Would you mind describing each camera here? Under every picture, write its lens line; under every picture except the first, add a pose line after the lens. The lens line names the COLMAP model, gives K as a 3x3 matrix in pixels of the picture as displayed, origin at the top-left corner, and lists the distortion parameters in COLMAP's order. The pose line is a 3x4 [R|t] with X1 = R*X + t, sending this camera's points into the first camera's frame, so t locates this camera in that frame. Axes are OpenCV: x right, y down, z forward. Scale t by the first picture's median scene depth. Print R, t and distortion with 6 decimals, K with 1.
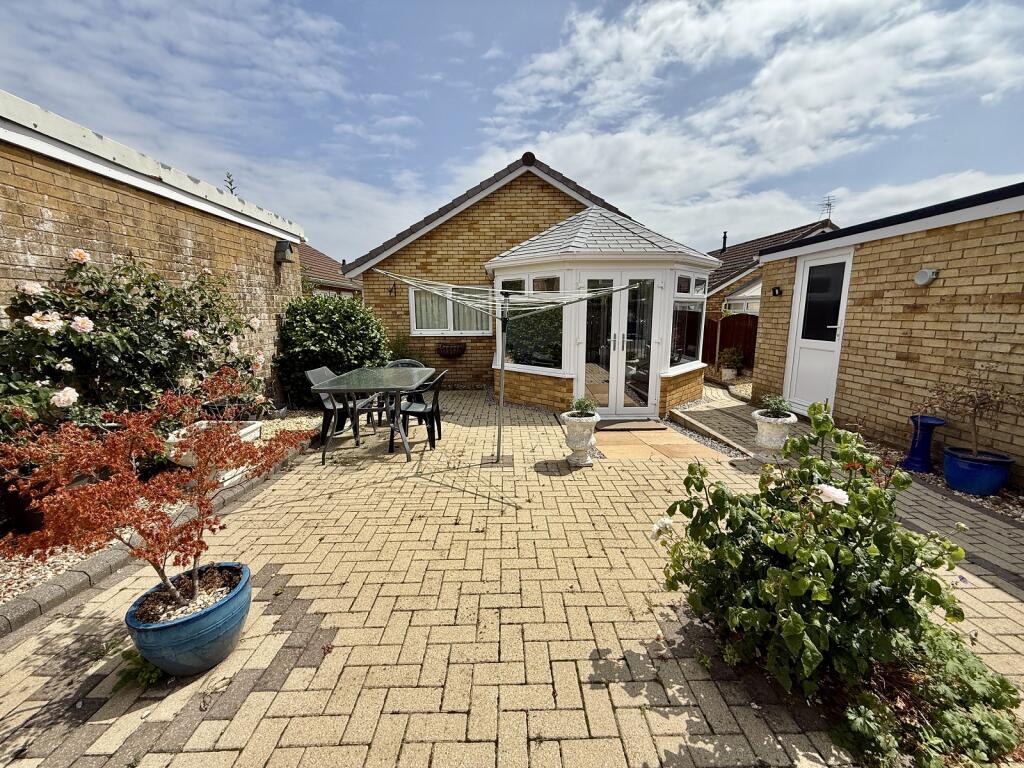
lens RADIAL K [[409.1, 0, 508.7], [0, 409.1, 383.1], [0, 0, 1]] dist [-0.003554, -0.000825]
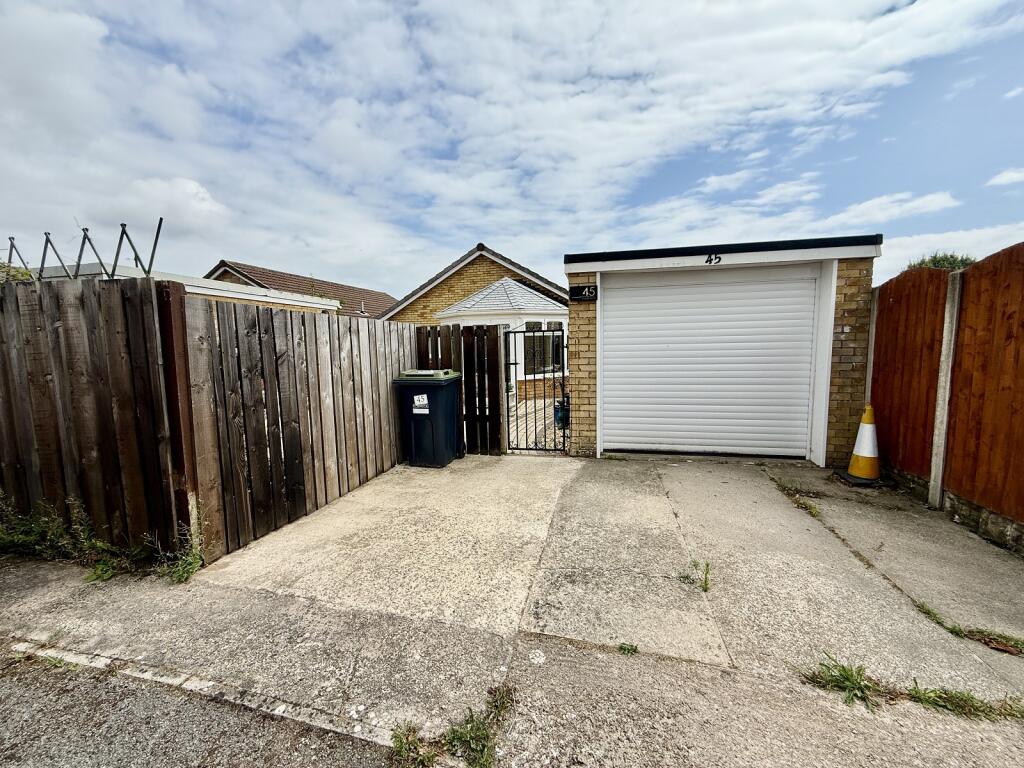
lens RADIAL K [[409.1, 0, 510.9], [0, 409.1, 383.3], [0, 0, 1]] dist [-0.003554, -0.000825]
pose [[0.975154, 0.012079, -0.221200, 0.962177], [-0.026046, 0.997838, -0.060336, 0.127447], [0.219993, 0.064598, 0.973360, -0.884570]]
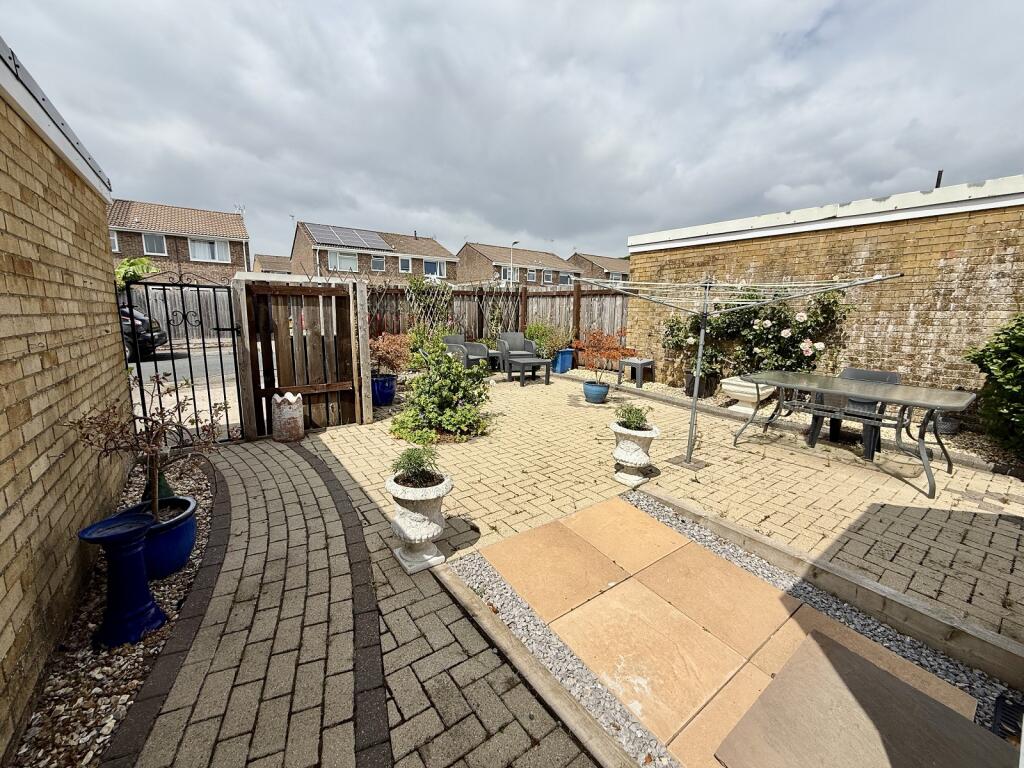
lens RADIAL K [[409.1, 0, 511.2], [0, 409.1, 383.2], [0, 0, 1]] dist [-0.003554, -0.000825]
pose [[-0.814765, 0.094484, -0.572041, 0.754710], [-0.104903, 0.946325, 0.305719, -0.209603], [0.570223, 0.309098, -0.761121, 1.288235]]
